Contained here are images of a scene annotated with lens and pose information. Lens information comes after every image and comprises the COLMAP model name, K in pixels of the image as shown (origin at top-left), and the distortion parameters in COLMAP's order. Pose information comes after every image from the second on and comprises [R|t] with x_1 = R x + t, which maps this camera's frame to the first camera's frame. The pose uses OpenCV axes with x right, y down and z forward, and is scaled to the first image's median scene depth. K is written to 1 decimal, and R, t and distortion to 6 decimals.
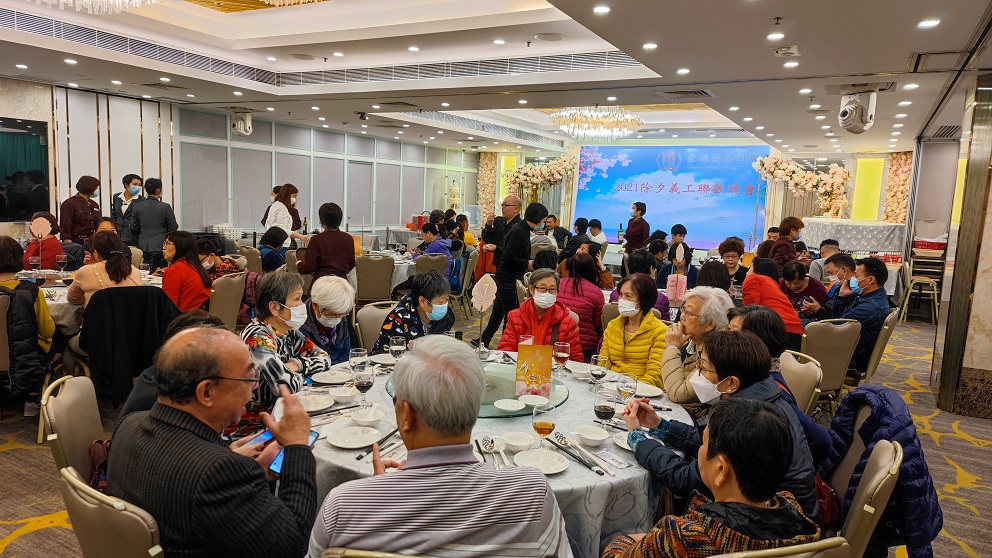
lens RADIAL K [[639.4, 0, 494.4], [0, 639.4, 279.2], [0, 0, 1]] dist [0.011150, 0.000498]
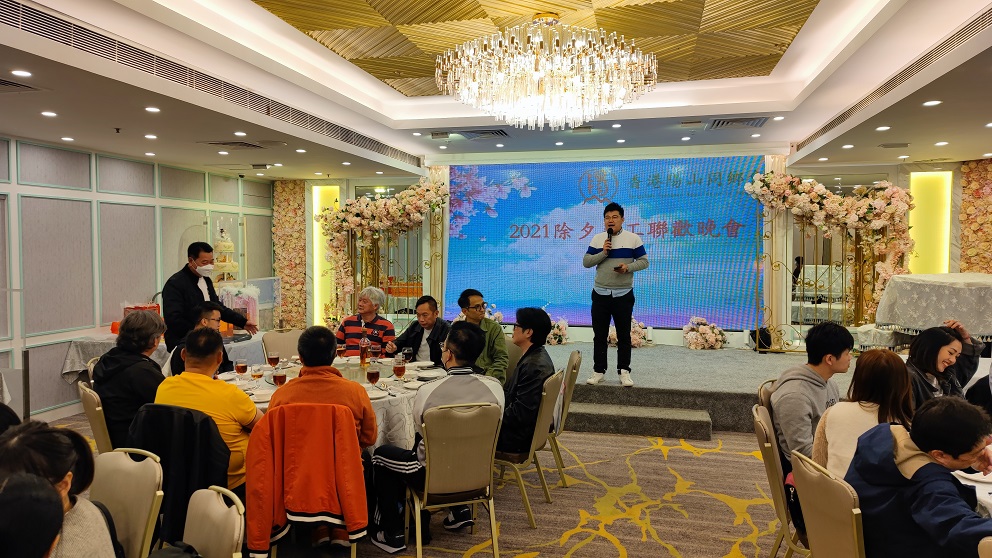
lens RADIAL K [[639.4, 0, 500.3], [0, 639.4, 278.1], [0, 0, 1]] dist [0.011150, 0.000498]
pose [[0.956454, -0.054858, 0.286680, 0.003073], [0.075787, 0.995169, -0.062418, -0.063937], [-0.281871, 0.081426, 0.955991, 0.431640]]
